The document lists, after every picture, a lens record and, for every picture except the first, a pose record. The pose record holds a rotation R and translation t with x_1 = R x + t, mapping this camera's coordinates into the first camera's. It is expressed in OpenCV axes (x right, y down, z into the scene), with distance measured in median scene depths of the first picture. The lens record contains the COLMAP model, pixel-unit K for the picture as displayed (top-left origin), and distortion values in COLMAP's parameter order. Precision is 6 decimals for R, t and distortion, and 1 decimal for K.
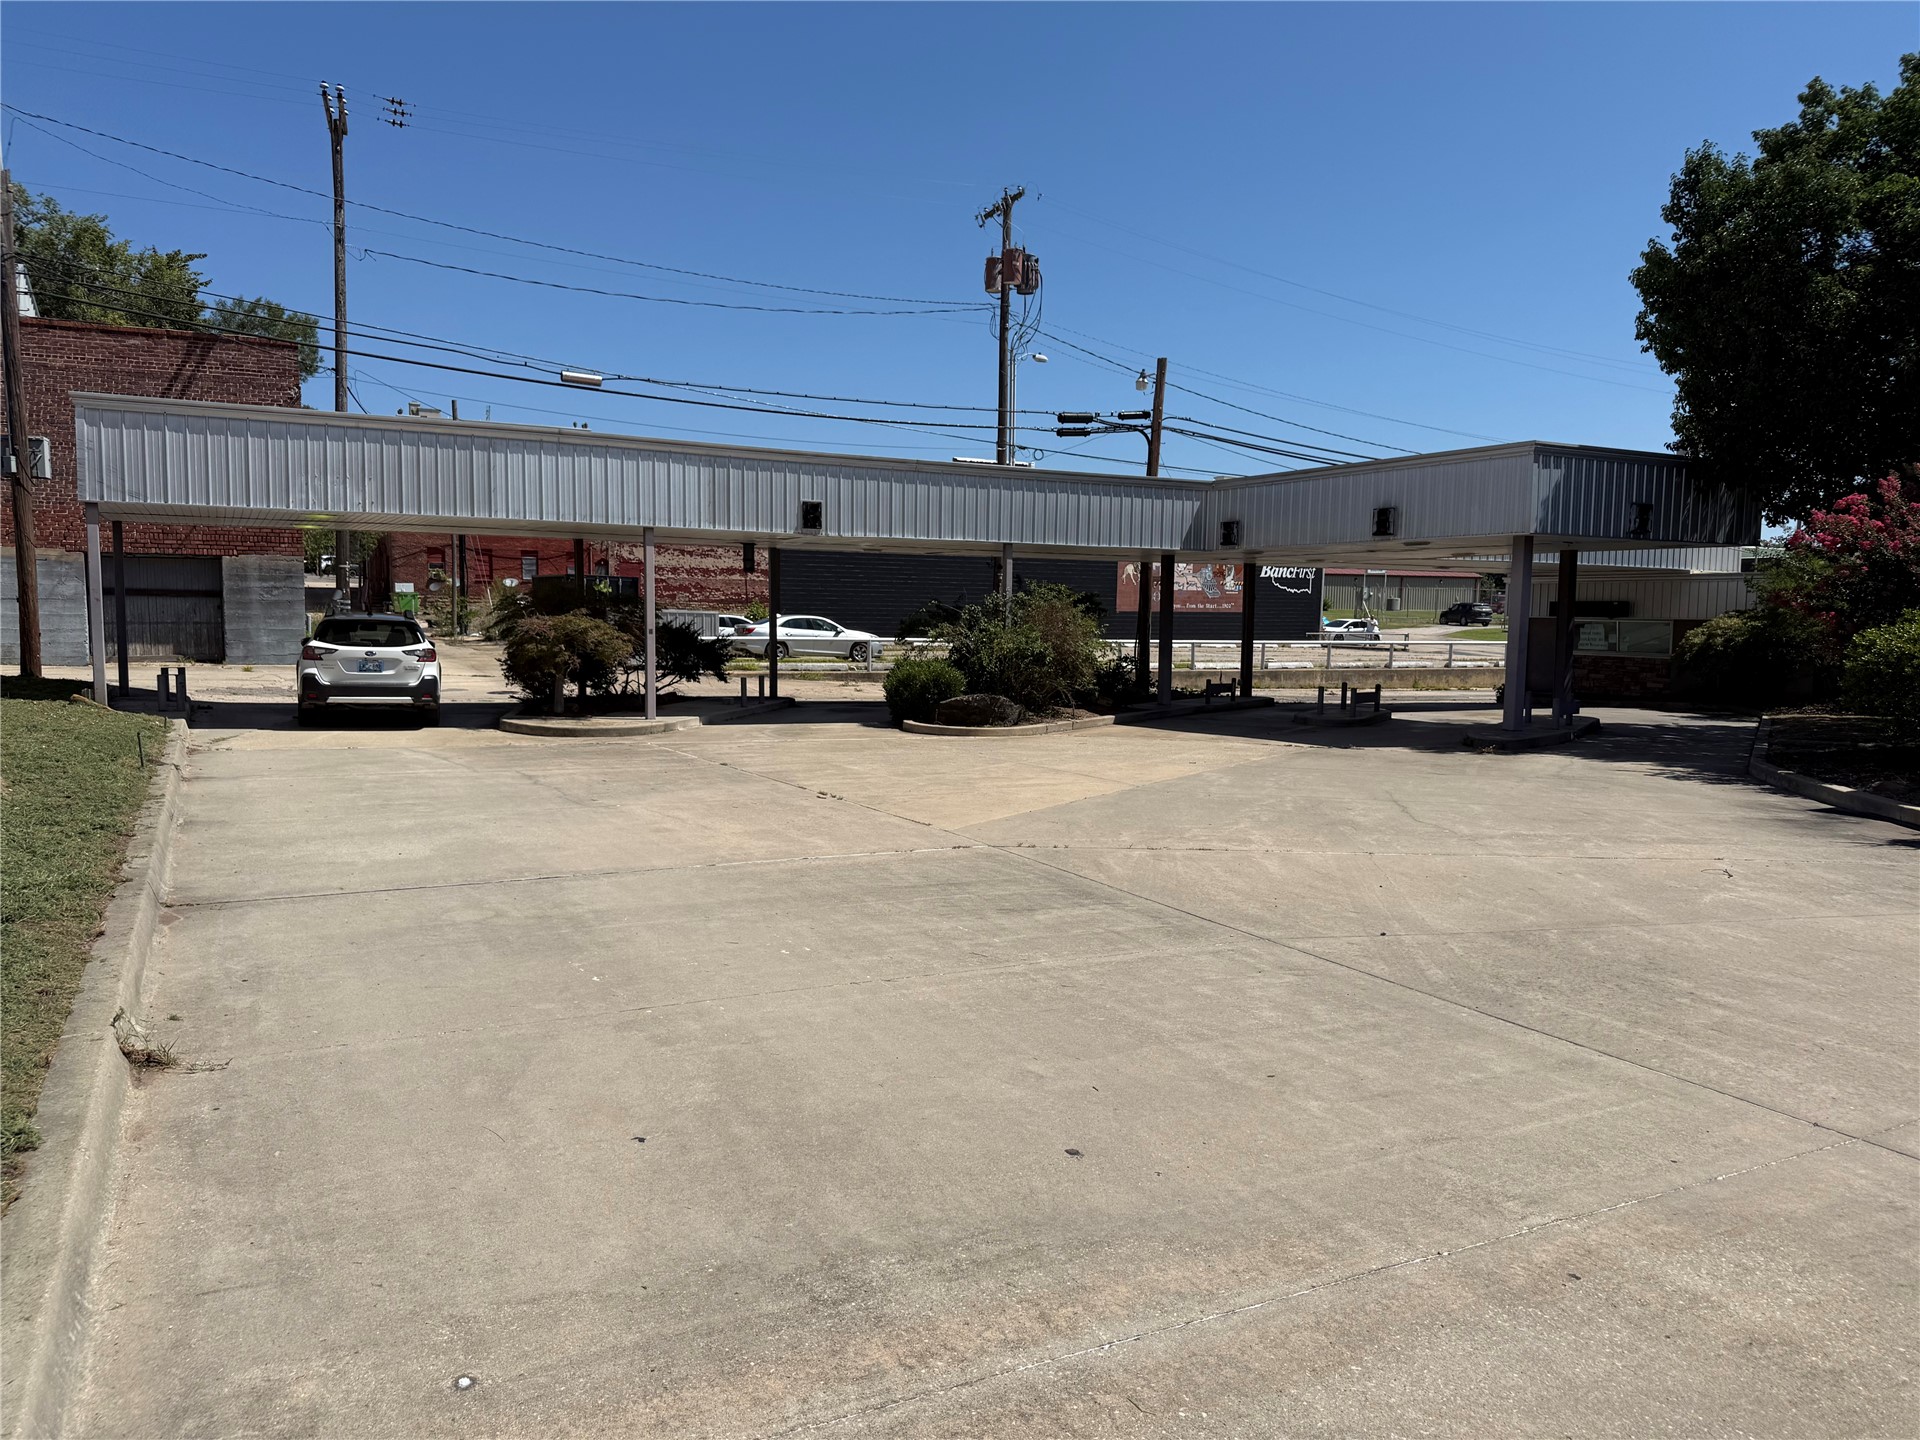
lens RADIAL K [[1340.0, 0, 944.7], [0, 1340.0, 717.6], [0, 0, 1]] dist [0.093281, -0.141707]
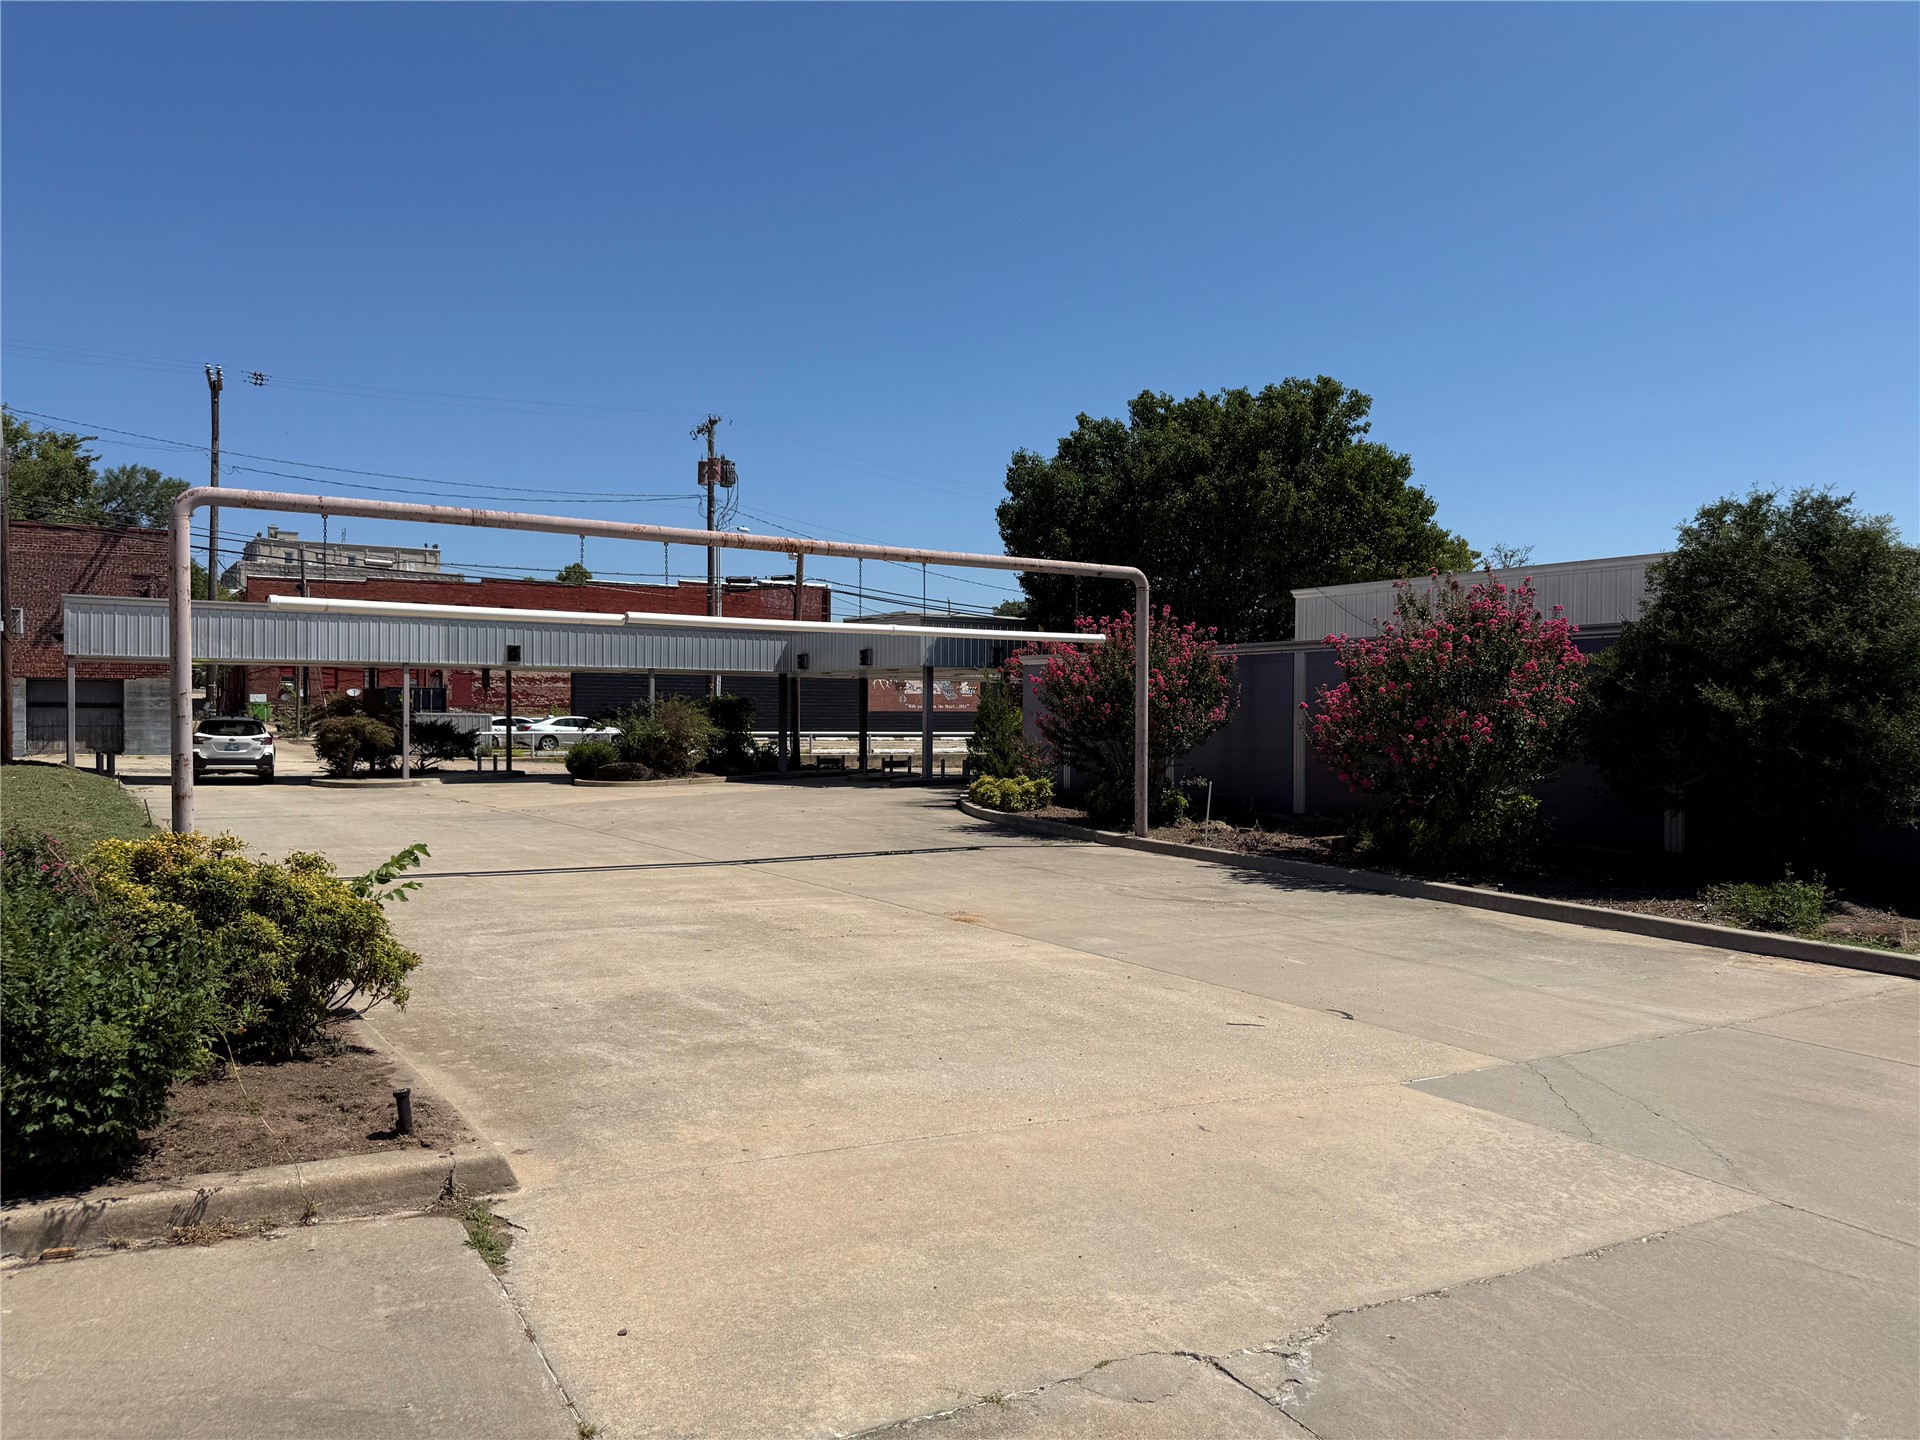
lens RADIAL K [[1340.0, 0, 944.7], [0, 1340.0, 717.6], [0, 0, 1]] dist [0.093281, -0.141707]
pose [[0.996067, -0.009917, 0.088043, 0.201257], [0.016546, 0.997055, -0.074890, 0.042714], [-0.087041, 0.076052, 0.993298, -0.491555]]
